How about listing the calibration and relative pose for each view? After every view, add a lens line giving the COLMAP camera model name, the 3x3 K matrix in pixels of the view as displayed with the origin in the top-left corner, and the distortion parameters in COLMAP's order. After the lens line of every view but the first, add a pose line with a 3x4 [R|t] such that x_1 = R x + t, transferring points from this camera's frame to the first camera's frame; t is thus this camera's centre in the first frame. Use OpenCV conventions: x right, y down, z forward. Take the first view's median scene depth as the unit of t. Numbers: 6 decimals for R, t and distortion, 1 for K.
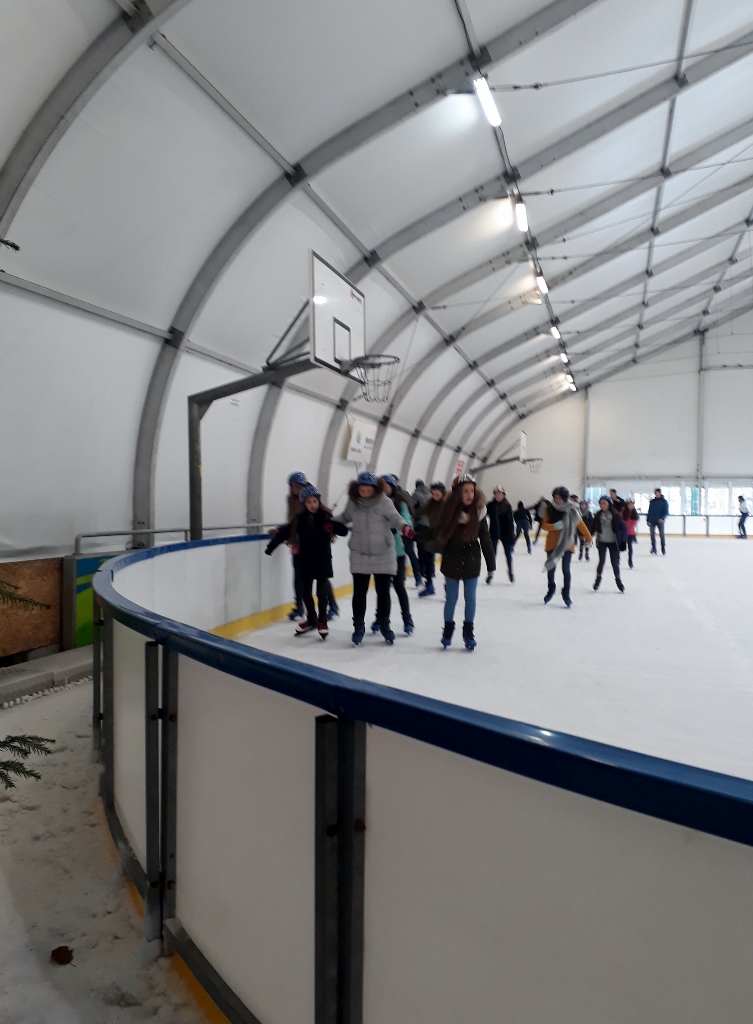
lens RADIAL K [[856.5, 0, 401.3], [0, 856.5, 538.9], [0, 0, 1]] dist [0.085421, -0.097852]
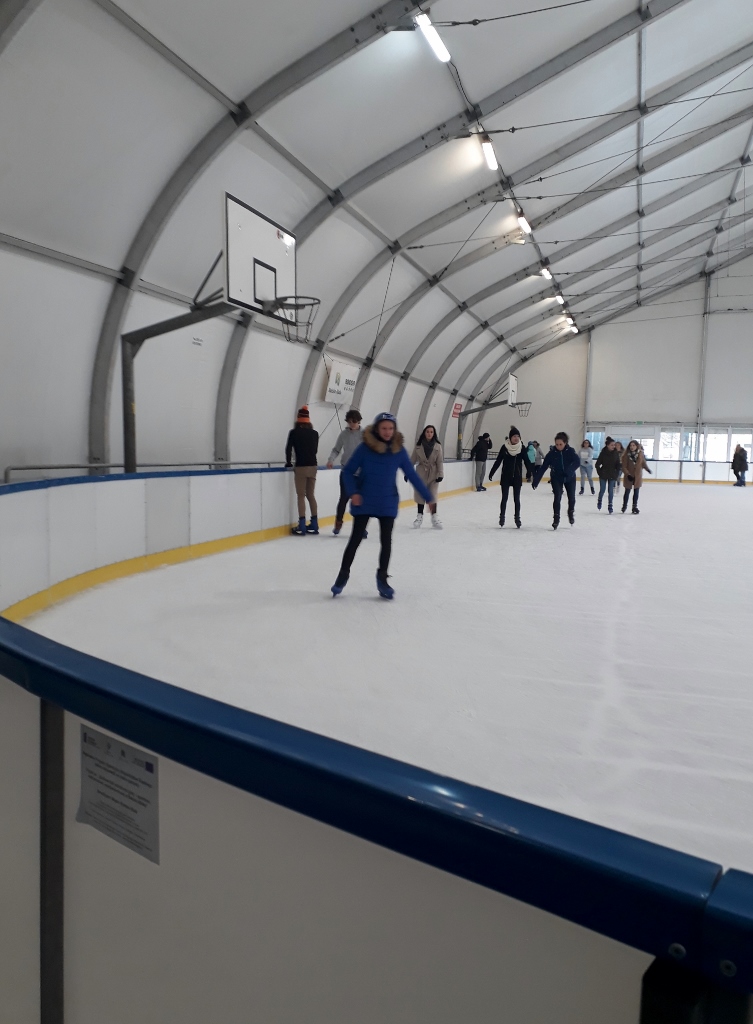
lens RADIAL K [[856.5, 0, 397.7], [0, 856.5, 535.8], [0, 0, 1]] dist [0.085421, -0.097852]
pose [[0.999297, 0.017584, -0.033125, 0.059102], [-0.015498, 0.997943, 0.062203, 0.002591], [0.034151, -0.061645, 0.997514, -0.018629]]
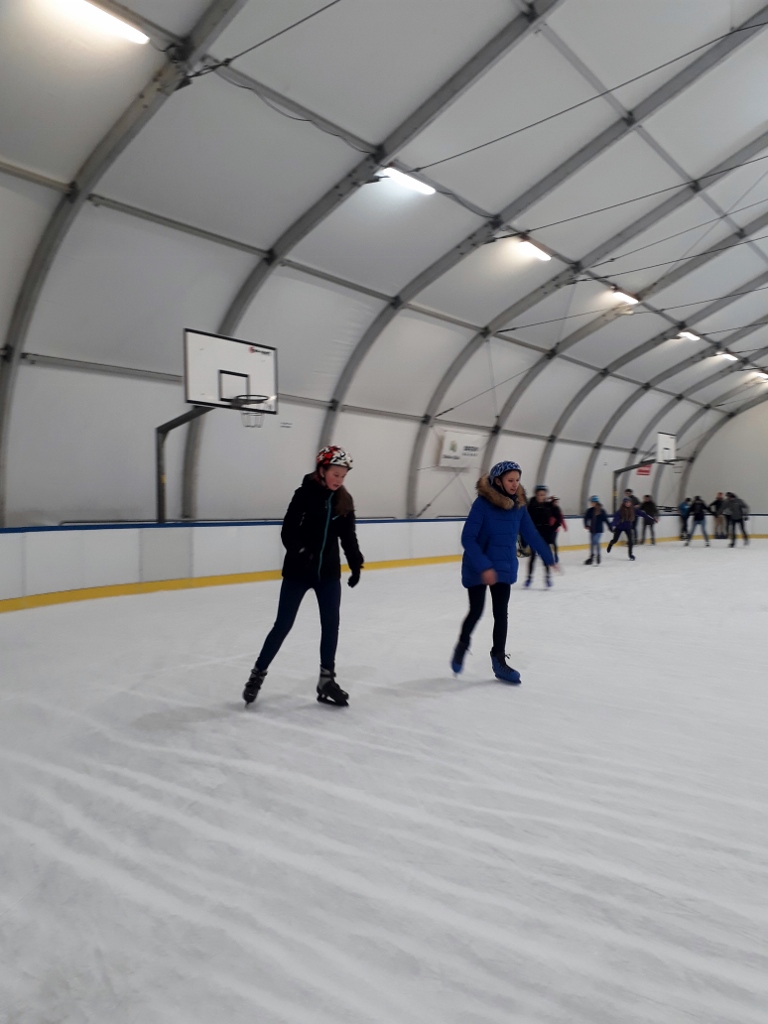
lens RADIAL K [[844.3, 0, 387.6], [0, 844.3, 530.1], [0, 0, 1]] dist [0.079605, -0.090694]
pose [[0.917021, 0.012534, -0.398641, 0.329239], [-0.017872, 0.999793, -0.009675, 0.006798], [0.398437, 0.015997, 0.917056, -0.075150]]
